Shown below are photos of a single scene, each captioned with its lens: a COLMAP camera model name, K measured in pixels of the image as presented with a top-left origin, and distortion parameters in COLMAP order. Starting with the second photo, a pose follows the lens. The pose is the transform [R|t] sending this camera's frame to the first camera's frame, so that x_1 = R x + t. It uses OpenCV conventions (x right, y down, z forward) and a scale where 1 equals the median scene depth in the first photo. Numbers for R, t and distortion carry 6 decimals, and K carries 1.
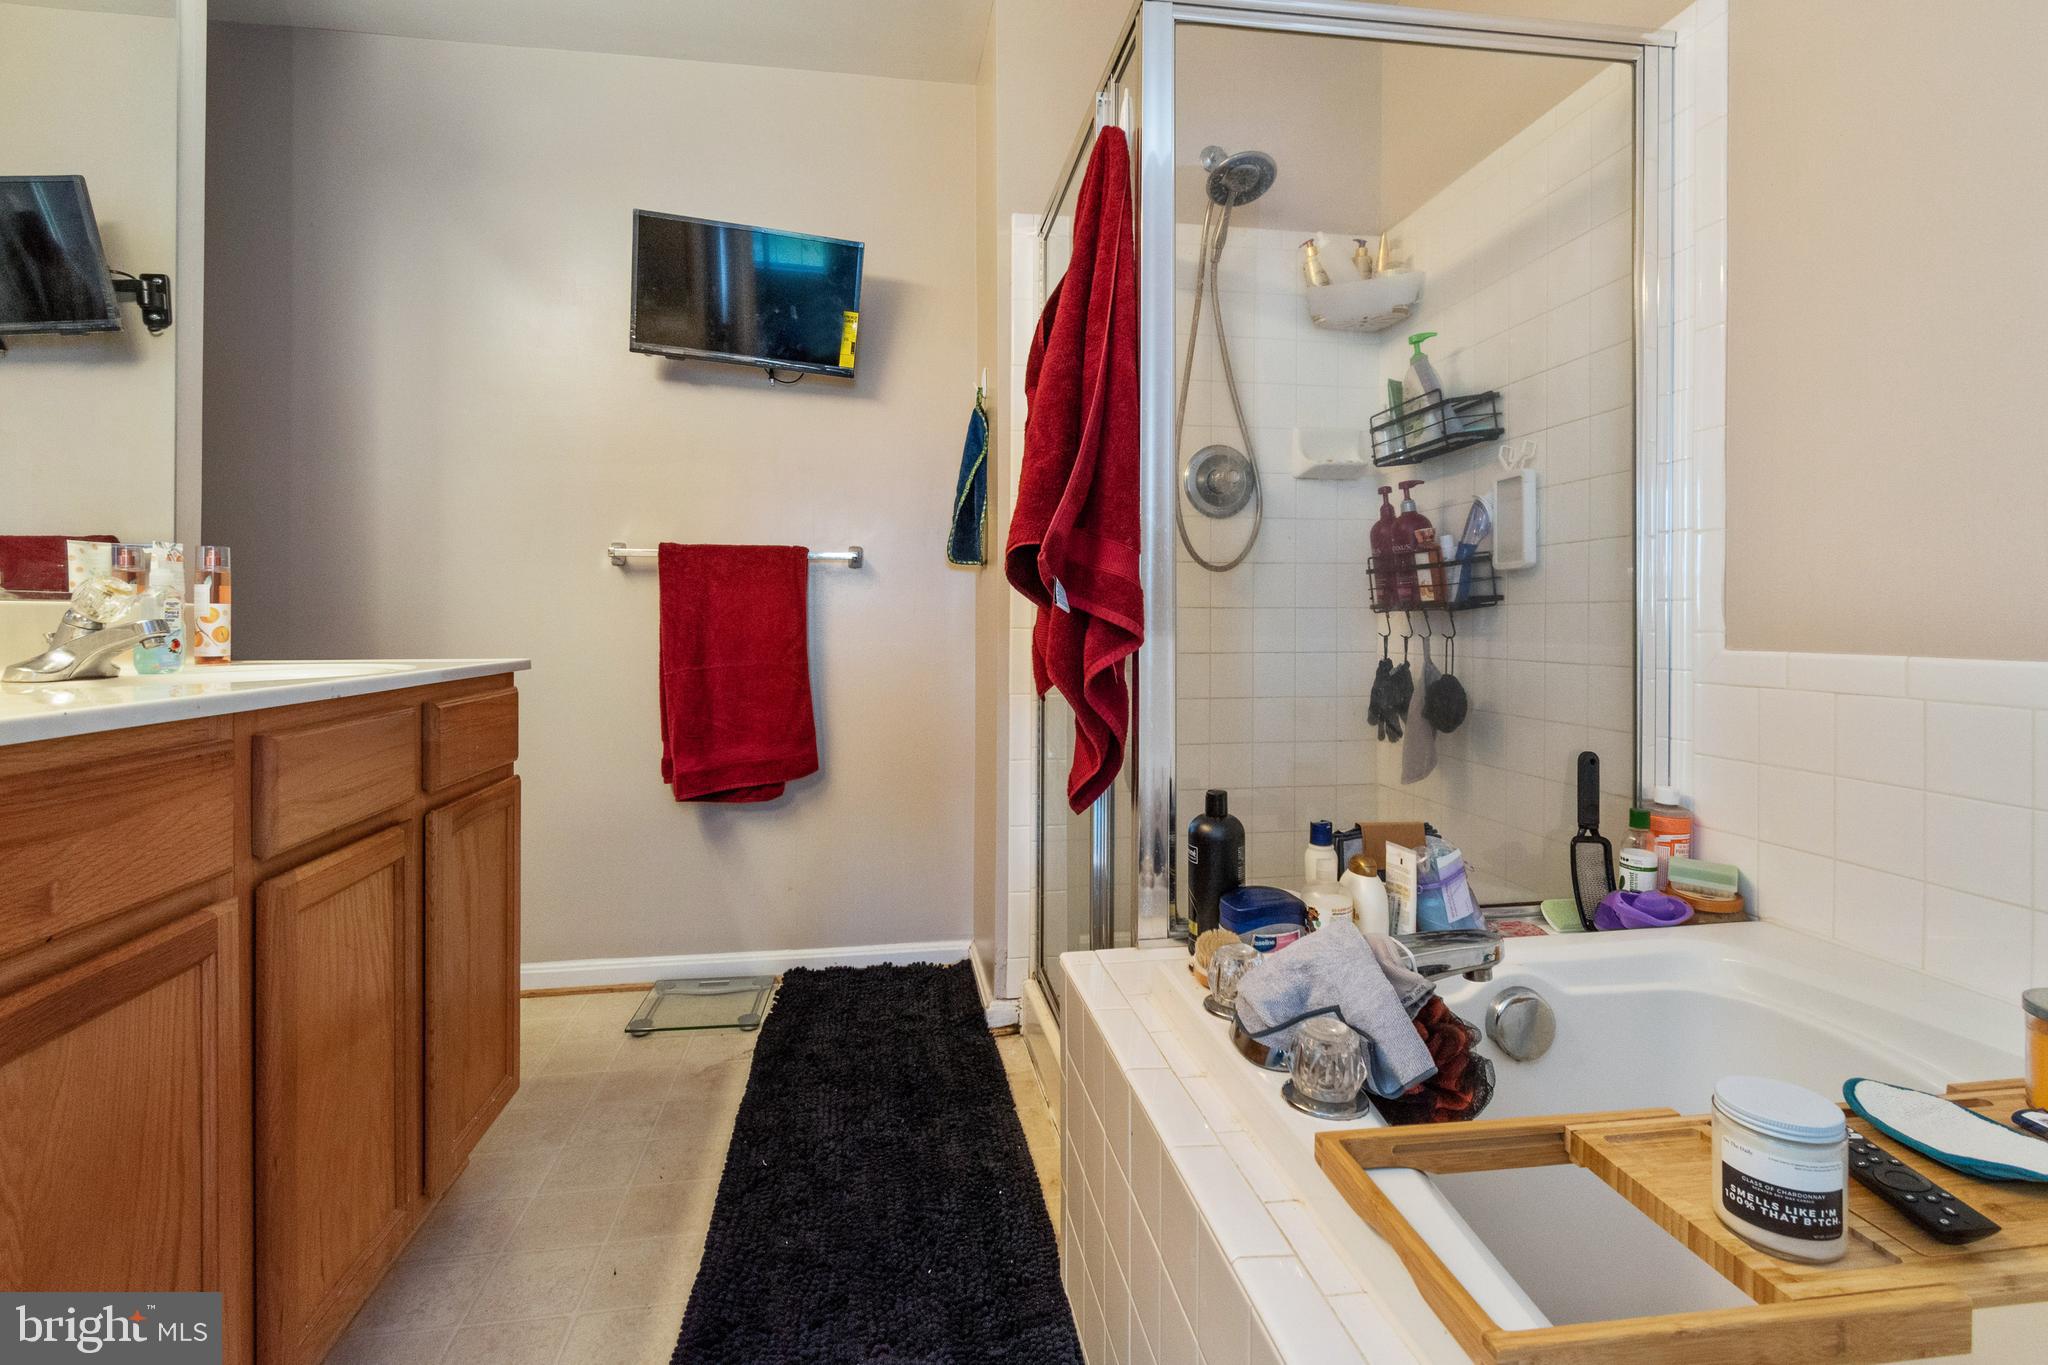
lens RADIAL K [[930.5, 0, 1021.1], [0, 930.5, 619.6], [0, 0, 1]] dist [0.003770, -0.000601]
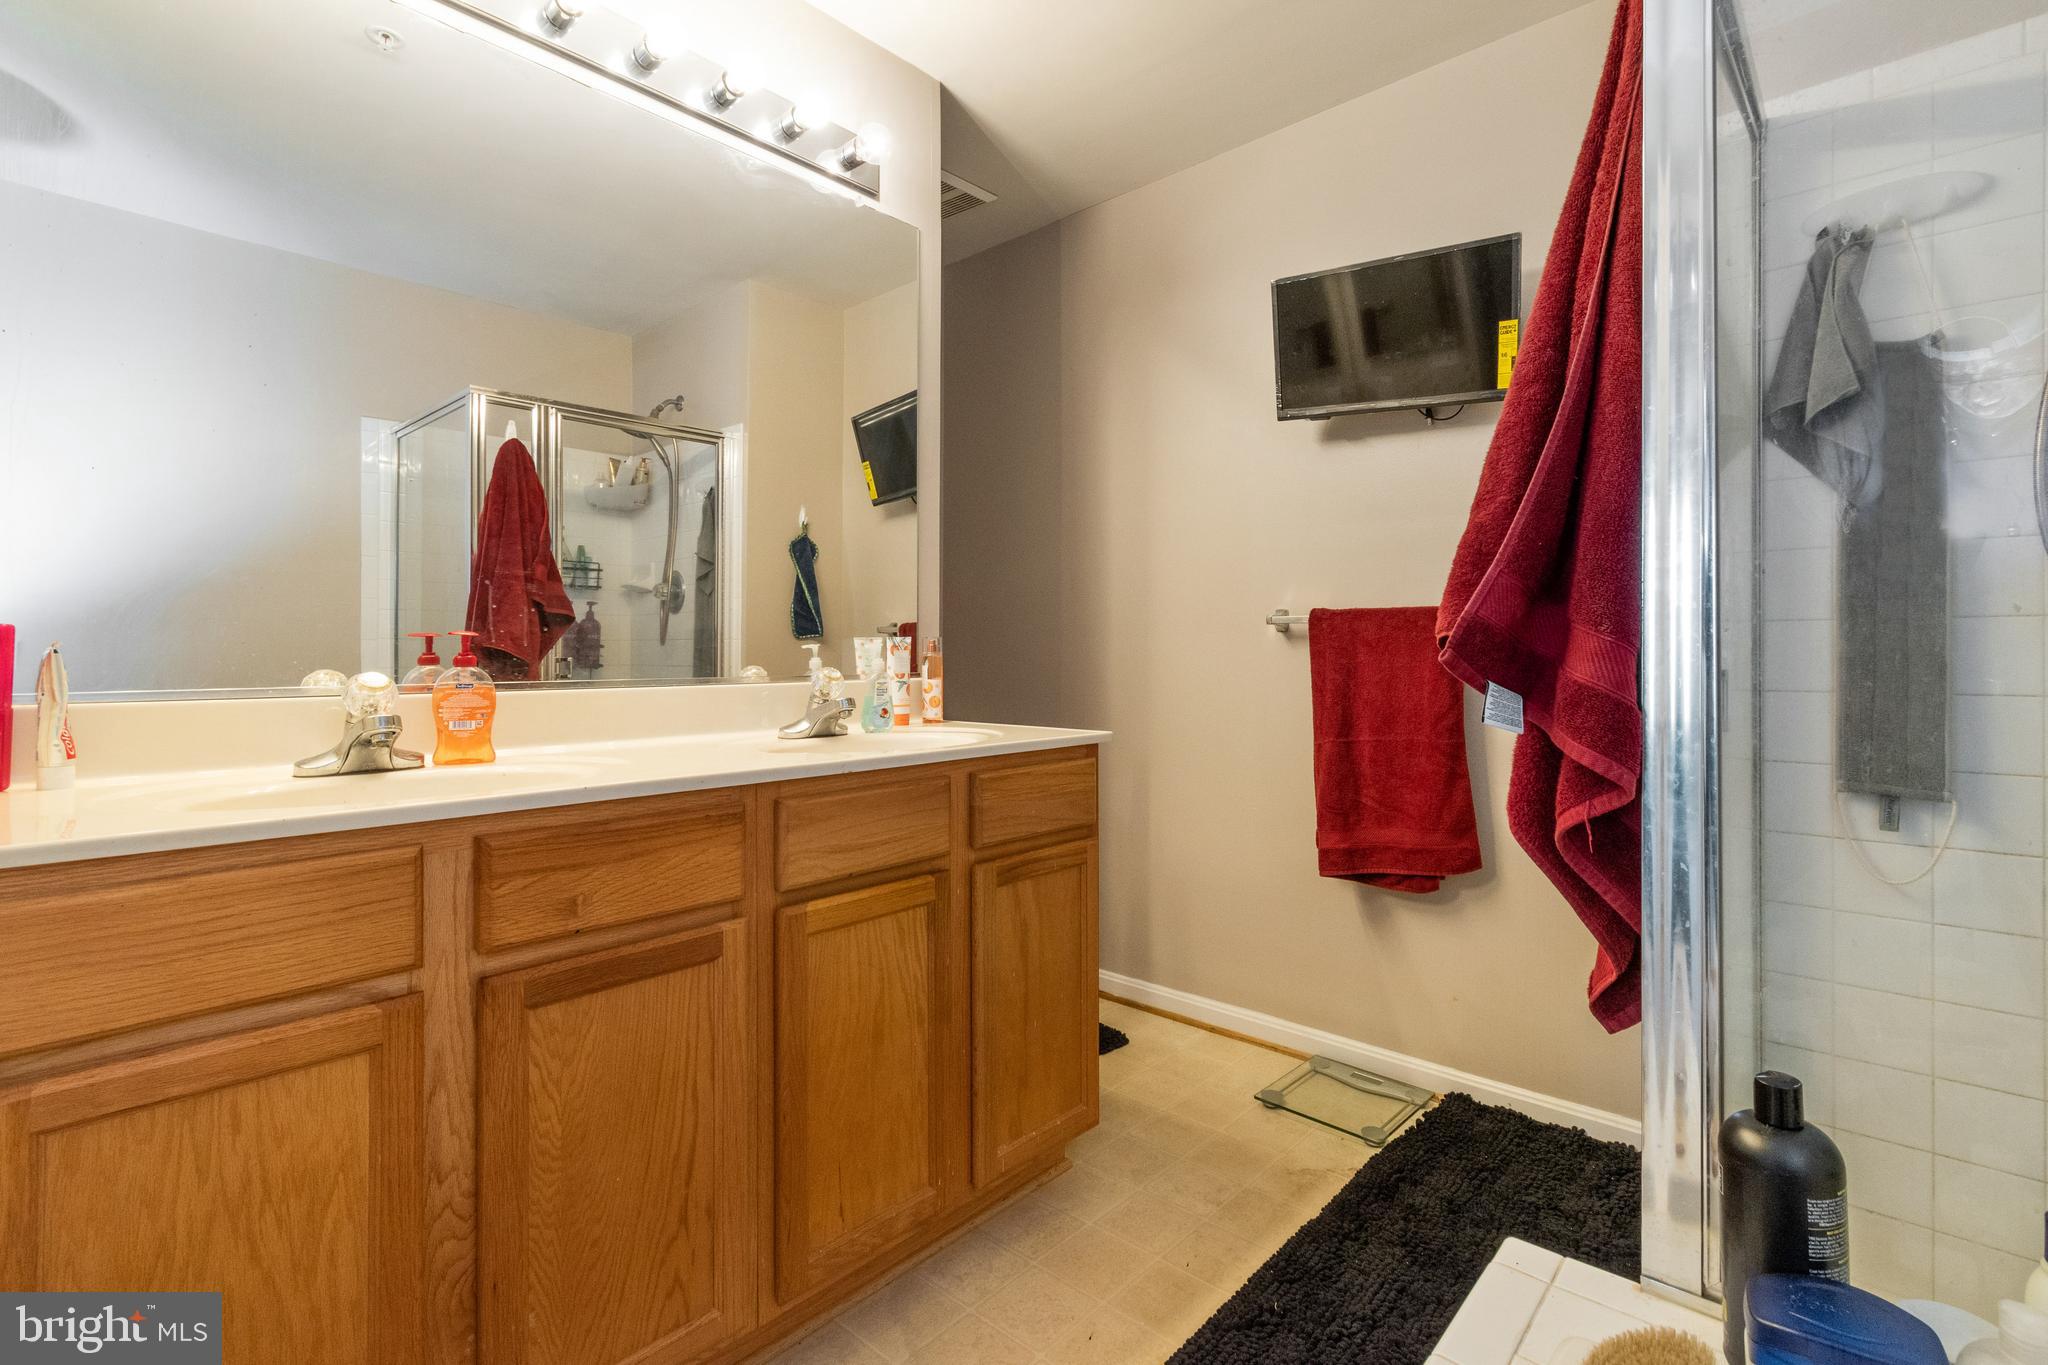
lens RADIAL K [[930.5, 0, 1095.5], [0, 930.5, 645.6], [0, 0, 1]] dist [0.003770, -0.000601]
pose [[0.646870, -0.002198, -0.762597, 0.333660], [-0.001426, 0.999991, -0.004092, -0.061752], [0.762599, 0.003734, 0.646861, 0.302296]]
